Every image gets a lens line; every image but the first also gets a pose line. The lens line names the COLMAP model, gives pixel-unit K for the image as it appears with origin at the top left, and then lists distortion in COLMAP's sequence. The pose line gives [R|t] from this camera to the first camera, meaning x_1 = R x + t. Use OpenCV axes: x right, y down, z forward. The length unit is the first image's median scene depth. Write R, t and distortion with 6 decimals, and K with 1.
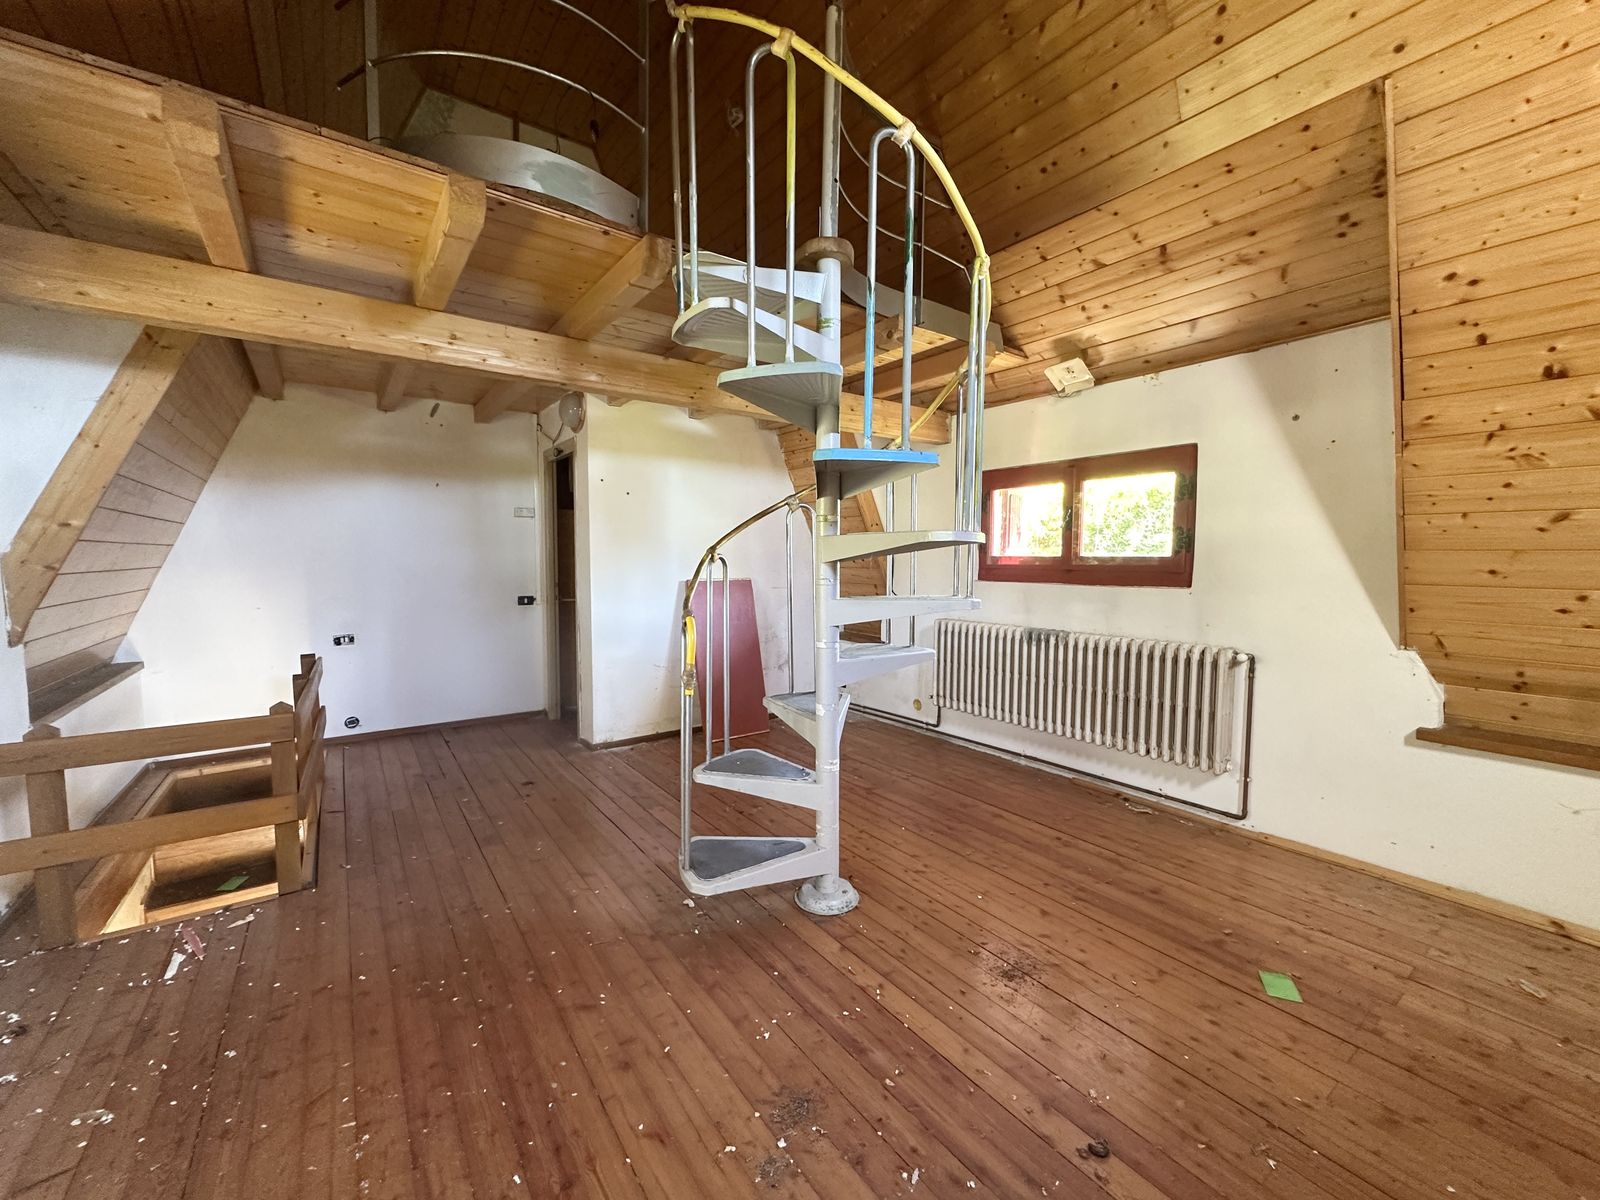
lens RADIAL K [[648.9, 0, 801.4], [0, 648.9, 598.2], [0, 0, 1]] dist [-0.002736, -0.000207]
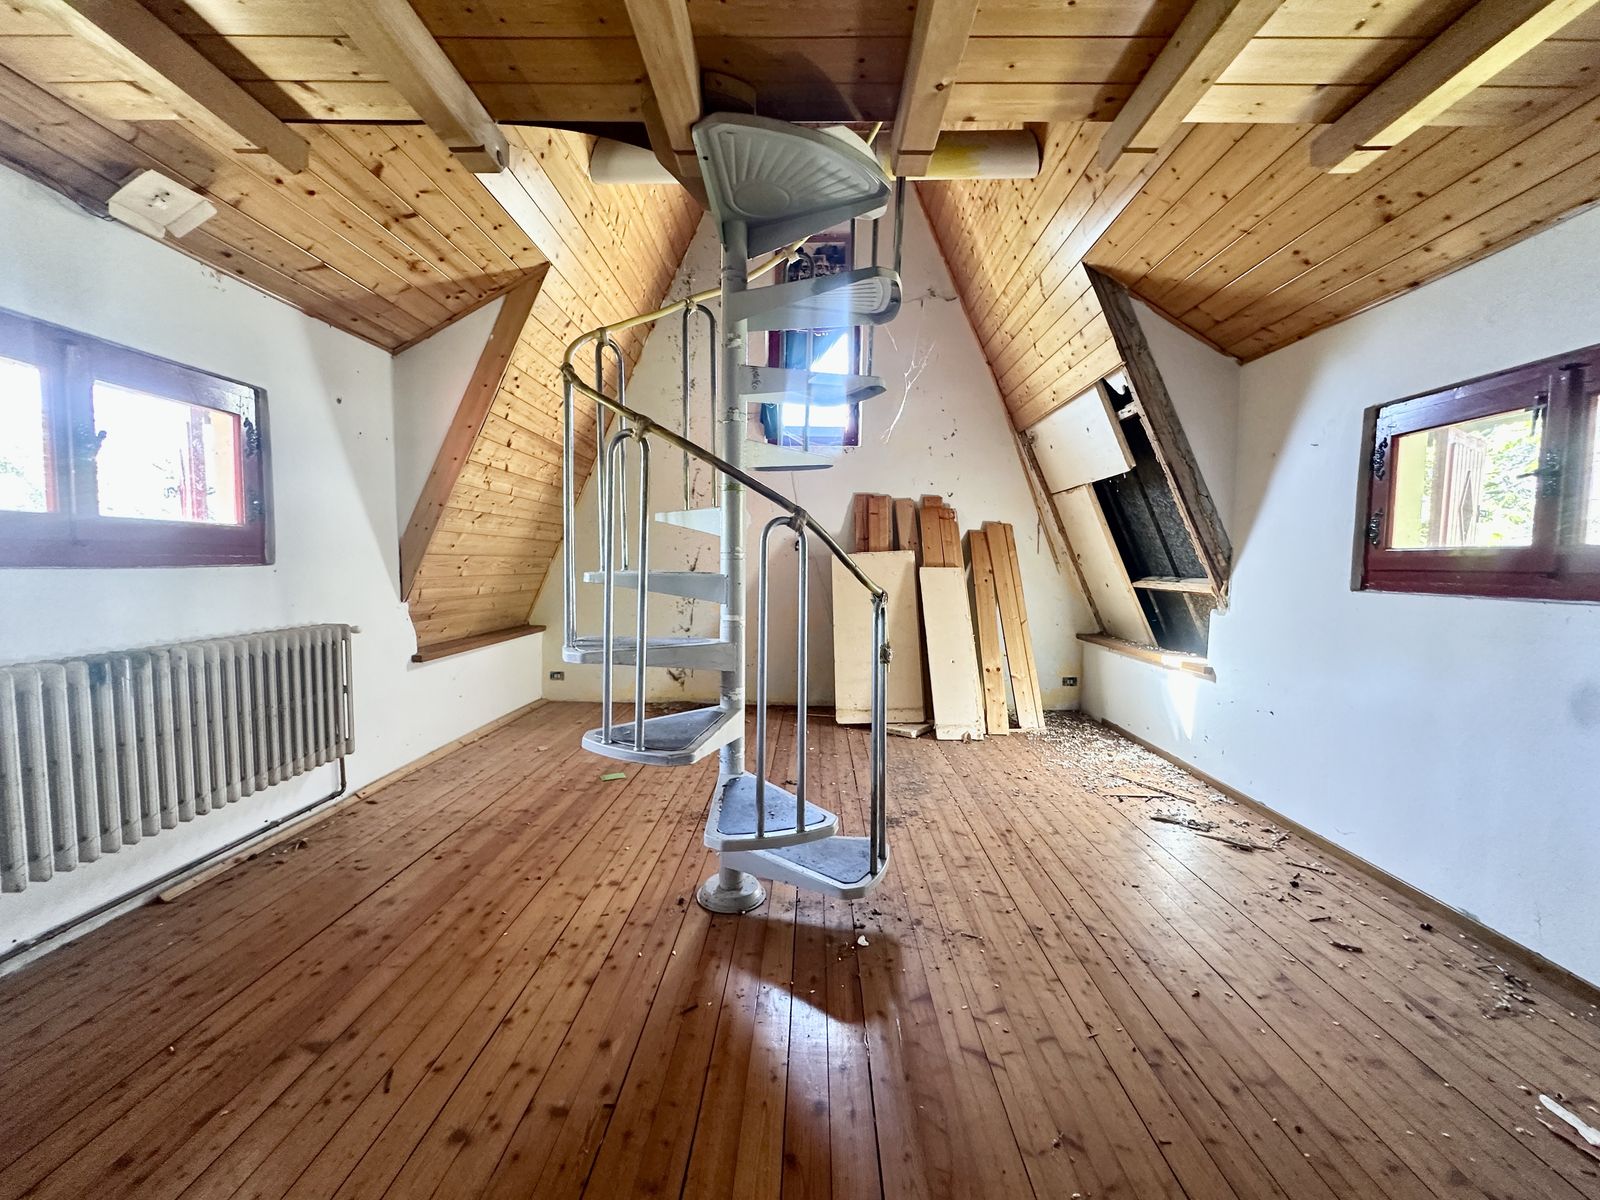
lens RADIAL K [[641.0, 0, 798.1], [0, 641.0, 599.9], [0, 0, 1]] dist [-0.001786, 0.000024]
pose [[-0.798261, -0.052782, 0.599995, -0.439842], [0.021404, 0.993038, 0.115836, -0.051916], [-0.601931, 0.105309, -0.791573, 1.259562]]
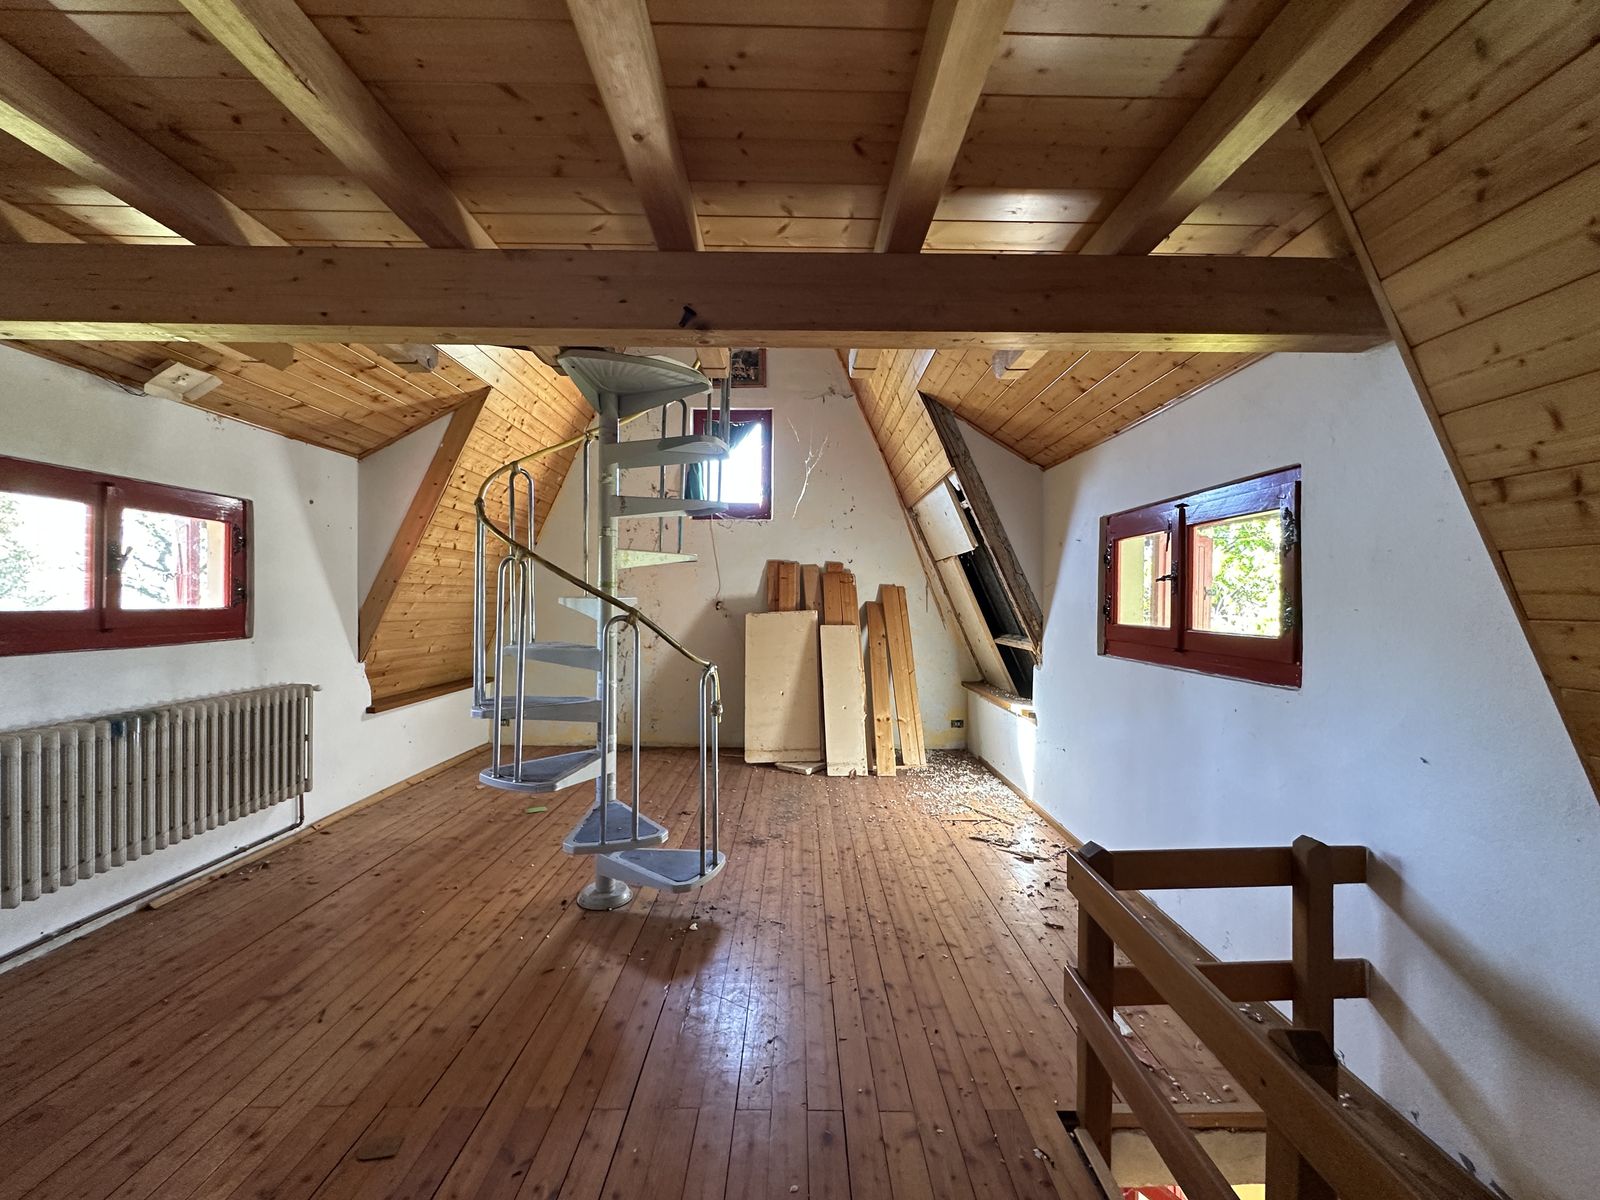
lens RADIAL K [[640.0, 0, 796.1], [0, 640.0, 600.0], [0, 0, 1]] dist [-0.000079, 0.000258]
pose [[-0.814610, -0.013607, 0.579850, -0.718346], [0.022738, 0.998207, 0.055368, -0.114724], [-0.579564, 0.058288, -0.812840, 1.336106]]
